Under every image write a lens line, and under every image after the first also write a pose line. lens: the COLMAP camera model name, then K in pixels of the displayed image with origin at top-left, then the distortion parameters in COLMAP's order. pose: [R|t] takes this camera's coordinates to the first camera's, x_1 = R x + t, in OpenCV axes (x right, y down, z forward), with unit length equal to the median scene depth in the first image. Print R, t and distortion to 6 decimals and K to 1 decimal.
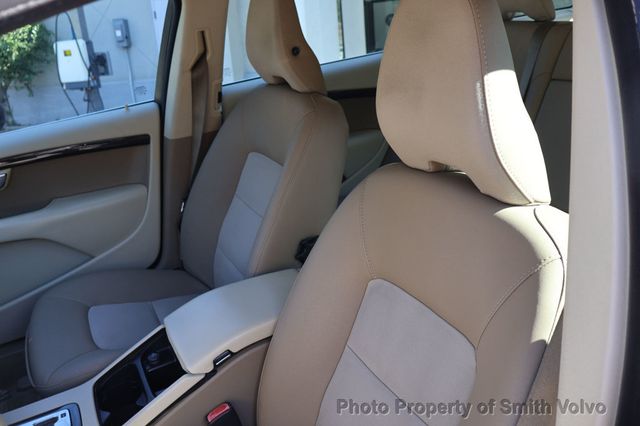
lens RADIAL K [[529.1, 0, 320.0], [0, 529.1, 213.0], [0, 0, 1]] dist [-0.004385, 0.000160]
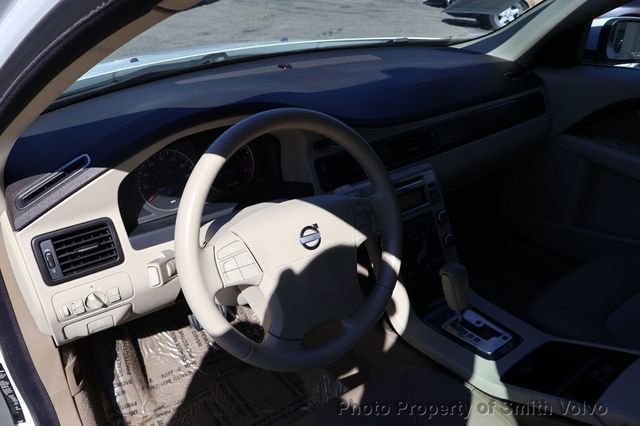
lens RADIAL K [[525.8, 0, 320.0], [0, 525.8, 213.0], [0, 0, 1]] dist [0.002415, -0.008228]
pose [[0.171054, 0.533693, -0.828198, 0.166295], [-0.393495, 0.807642, 0.439176, -0.118958], [0.903273, 0.250769, 0.348156, 0.219562]]
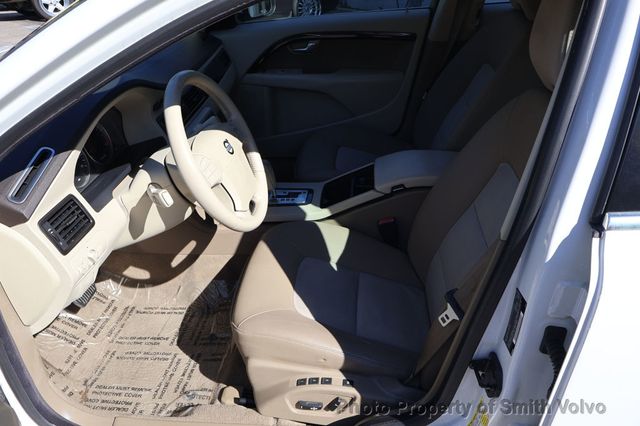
lens RADIAL K [[529.1, 0, 320.0], [0, 529.1, 213.0], [0, 0, 1]] dist [-0.004385, 0.000160]
pose [[0.830754, 0.331417, -0.447224, 0.299844], [-0.252988, 0.940464, 0.226989, 0.043845], [0.495827, -0.075430, 0.865139, -0.398377]]
